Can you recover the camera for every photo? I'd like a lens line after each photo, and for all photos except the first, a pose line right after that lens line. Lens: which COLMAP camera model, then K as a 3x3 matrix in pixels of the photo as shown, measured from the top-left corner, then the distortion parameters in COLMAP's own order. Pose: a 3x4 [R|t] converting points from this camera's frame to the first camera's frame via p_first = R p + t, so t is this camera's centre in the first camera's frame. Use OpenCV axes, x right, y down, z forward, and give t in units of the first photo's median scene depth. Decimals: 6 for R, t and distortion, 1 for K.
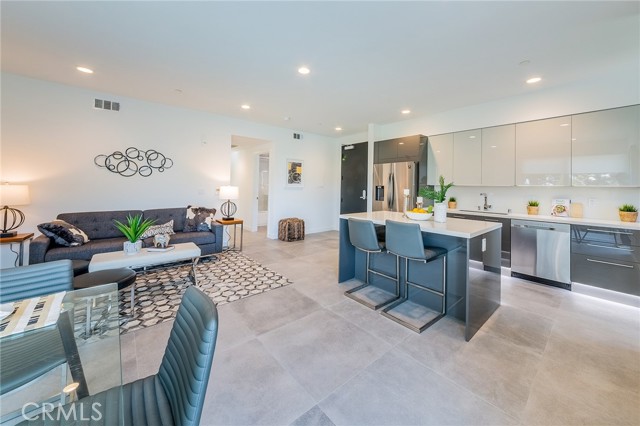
lens RADIAL K [[235.3, 0, 322.4], [0, 235.3, 187.3], [0, 0, 1]] dist [-0.002018, -0.000458]
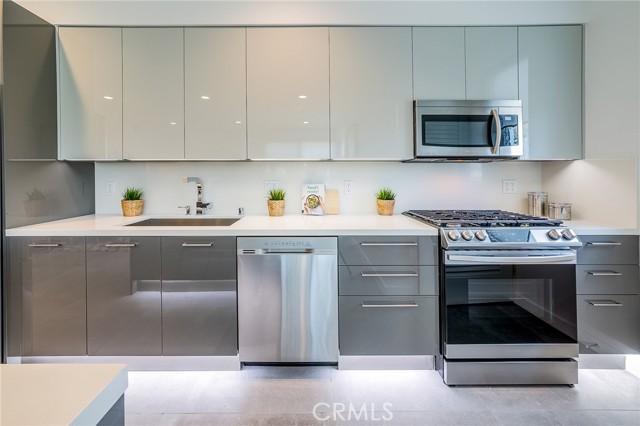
lens RADIAL K [[250.8, 0, 317.7], [0, 250.8, 175.7], [0, 0, 1]] dist [0.000088, 0.000002]
pose [[0.644379, -0.007972, 0.764665, 0.577404], [0.017256, 0.999843, -0.004118, 0.033498], [-0.764512, 0.015849, 0.644415, 0.620647]]
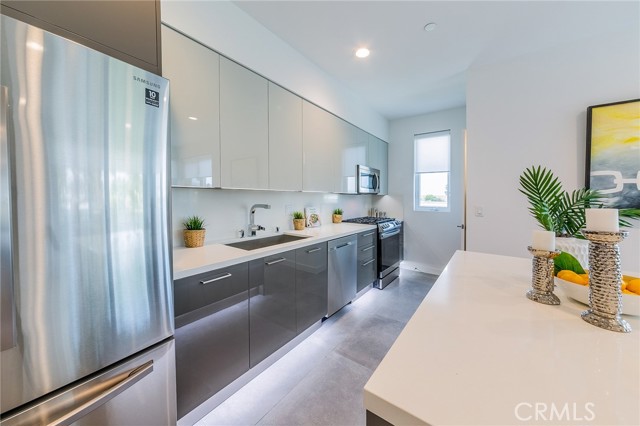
lens RADIAL K [[235.3, 0, 322.6], [0, 235.3, 195.9], [0, 0, 1]] dist [-0.002018, -0.000458]
pose [[-0.236136, -0.012895, 0.971634, 0.167388], [-0.005418, 0.999914, 0.011953, -0.001522], [-0.971705, -0.002441, -0.236186, 1.198879]]
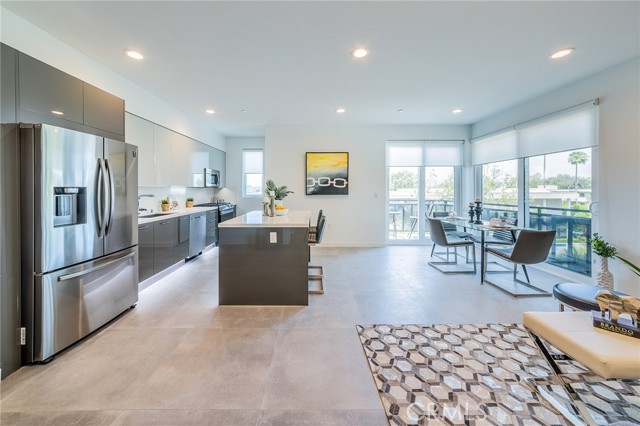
lens RADIAL K [[235.3, 0, 315.3], [0, 235.3, 183.7], [0, 0, 1]] dist [-0.002018, -0.000458]
pose [[-0.758586, 0.003338, 0.651564, -0.460769], [-0.000670, 0.999982, -0.005904, -0.014625], [-0.651572, -0.004916, -0.758571, 1.520464]]
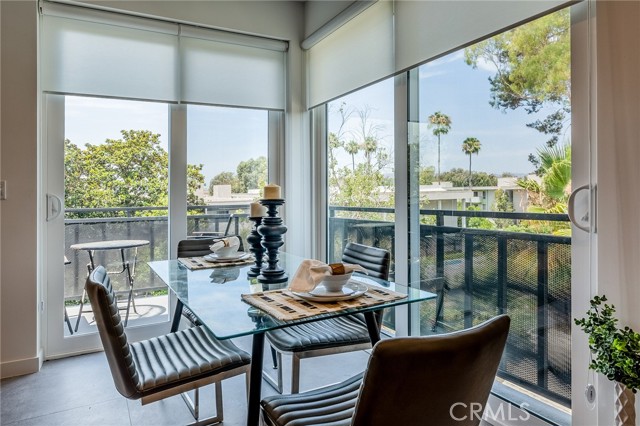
lens RADIAL K [[420.6, 0, 317.3], [0, 420.6, 183.8], [0, 0, 1]] dist [0.007329, 0.001137]
pose [[-0.976347, 0.007384, 0.216083, -0.491519], [0.007869, 0.999968, 0.001383, 0.042783], [-0.216066, 0.003051, -0.976374, 0.703093]]
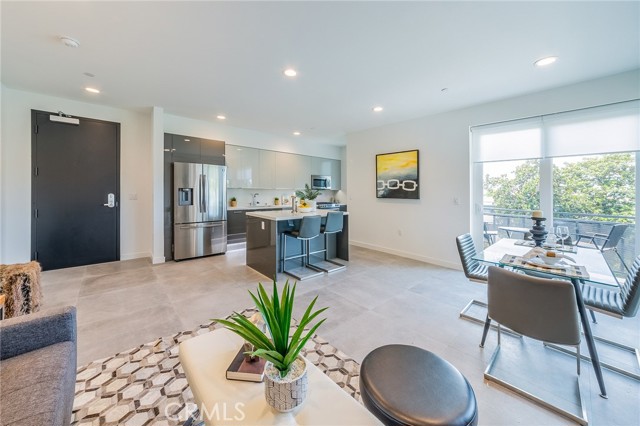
lens RADIAL K [[235.3, 0, 320.0], [0, 235.3, 189.4], [0, 0, 1]] dist [-0.002018, -0.000458]
pose [[-0.024272, -0.005610, 0.999690, -0.928040], [-0.003797, 0.999978, 0.005519, -0.012492], [-0.999698, -0.003661, -0.024292, 0.786192]]
